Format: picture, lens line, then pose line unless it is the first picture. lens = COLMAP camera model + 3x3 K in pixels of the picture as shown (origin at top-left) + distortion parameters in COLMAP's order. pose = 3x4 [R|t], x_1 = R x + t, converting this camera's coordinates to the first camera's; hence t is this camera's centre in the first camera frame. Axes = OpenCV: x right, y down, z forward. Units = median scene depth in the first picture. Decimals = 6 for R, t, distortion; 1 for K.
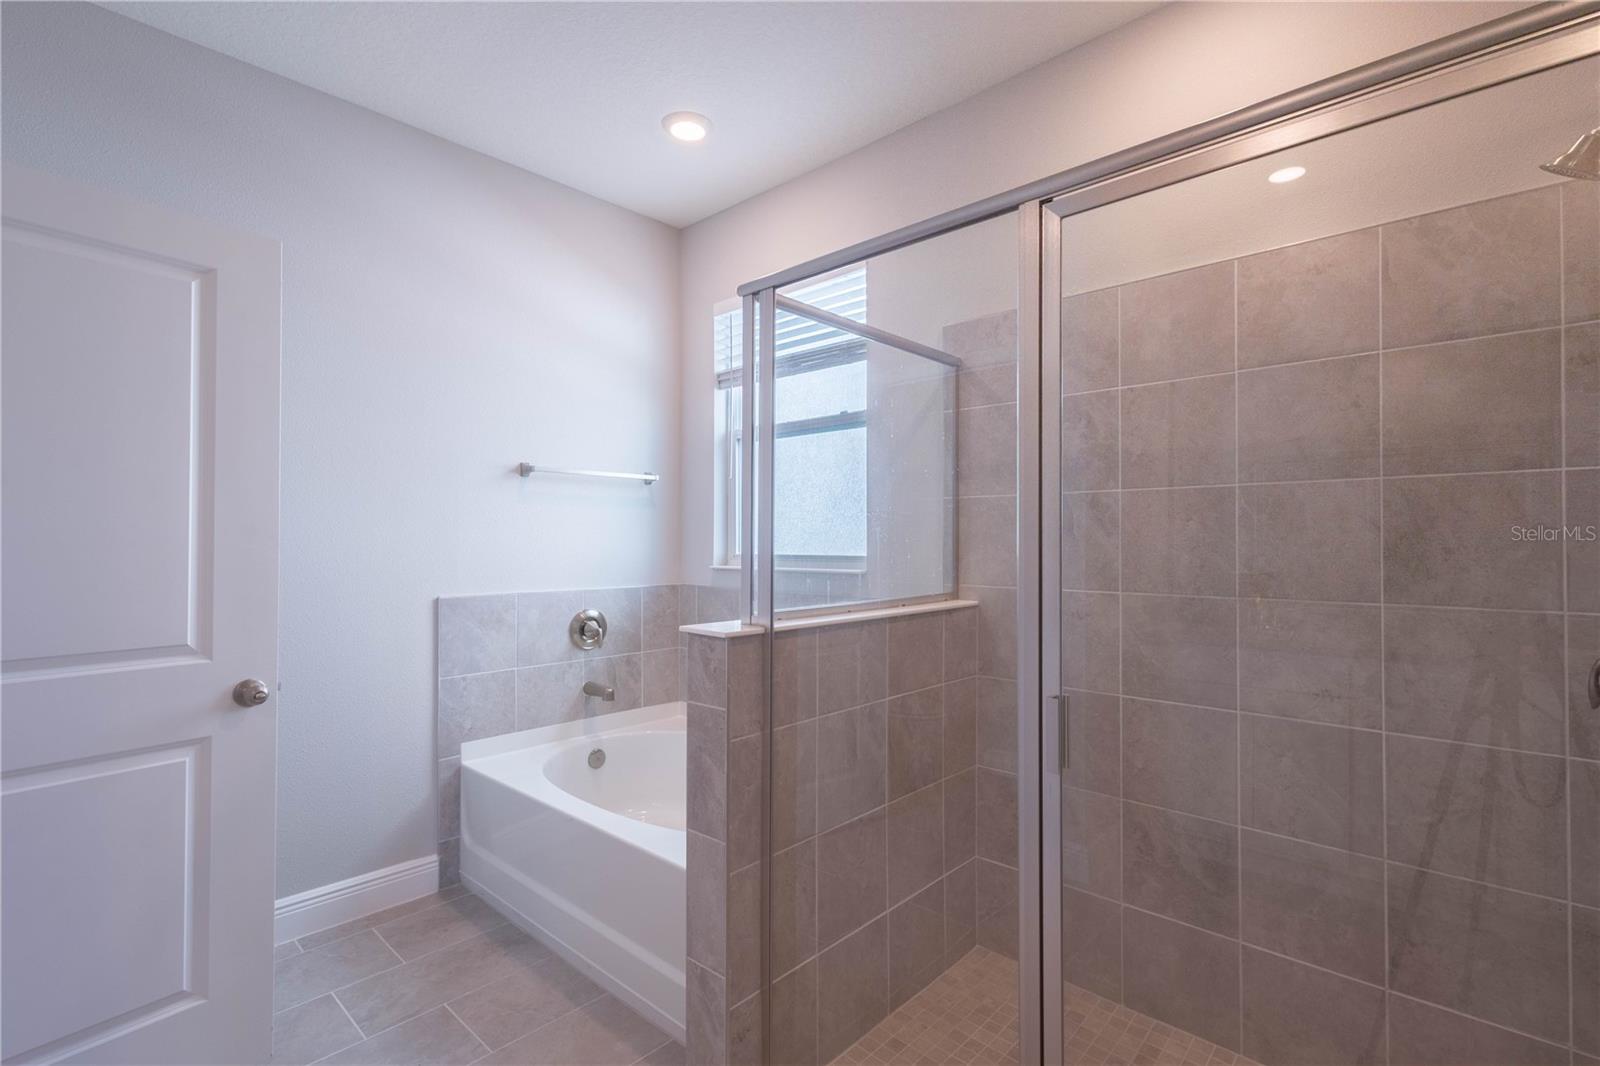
lens RADIAL K [[745.4, 0, 800.0], [0, 745.4, 533.0], [0, 0, 1]] dist [0.008269, -0.000756]
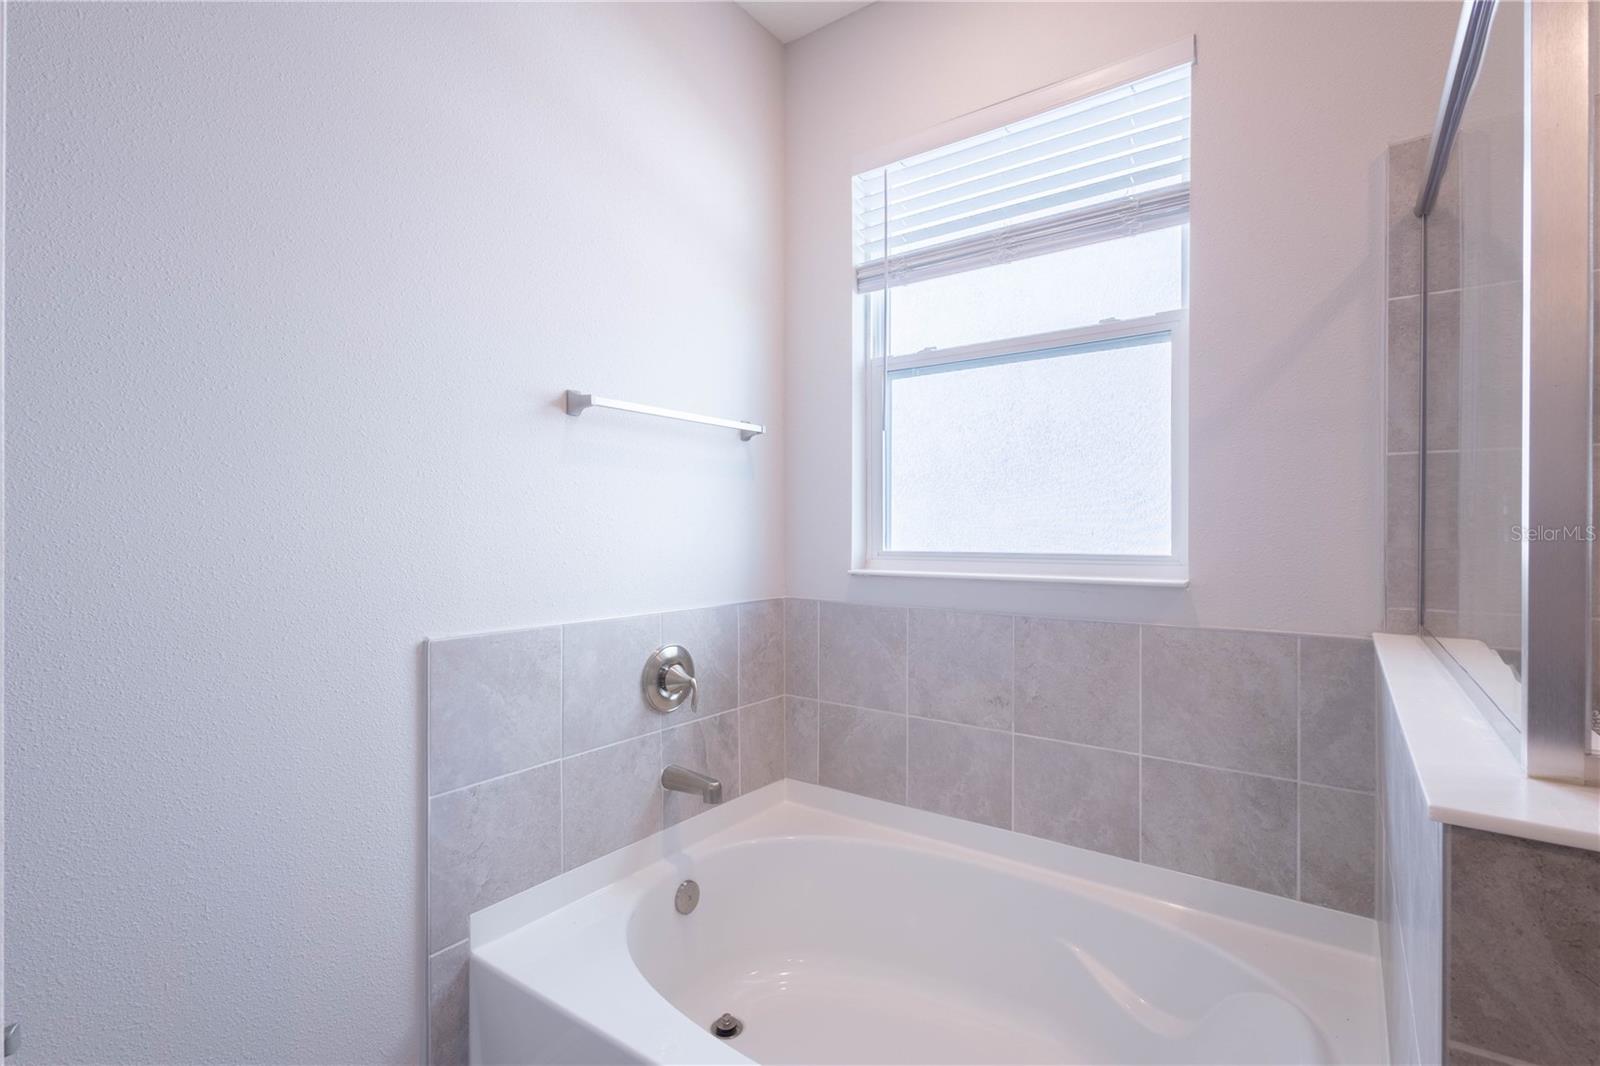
lens RADIAL K [[745.4, 0, 800.0], [0, 745.4, 533.0], [0, 0, 1]] dist [0.008269, -0.000756]
pose [[0.992509, 0.000273, 0.122173, -0.256581], [-0.001866, 0.999915, 0.012931, 0.004845], [-0.122159, -0.013062, 0.992425, 0.404307]]
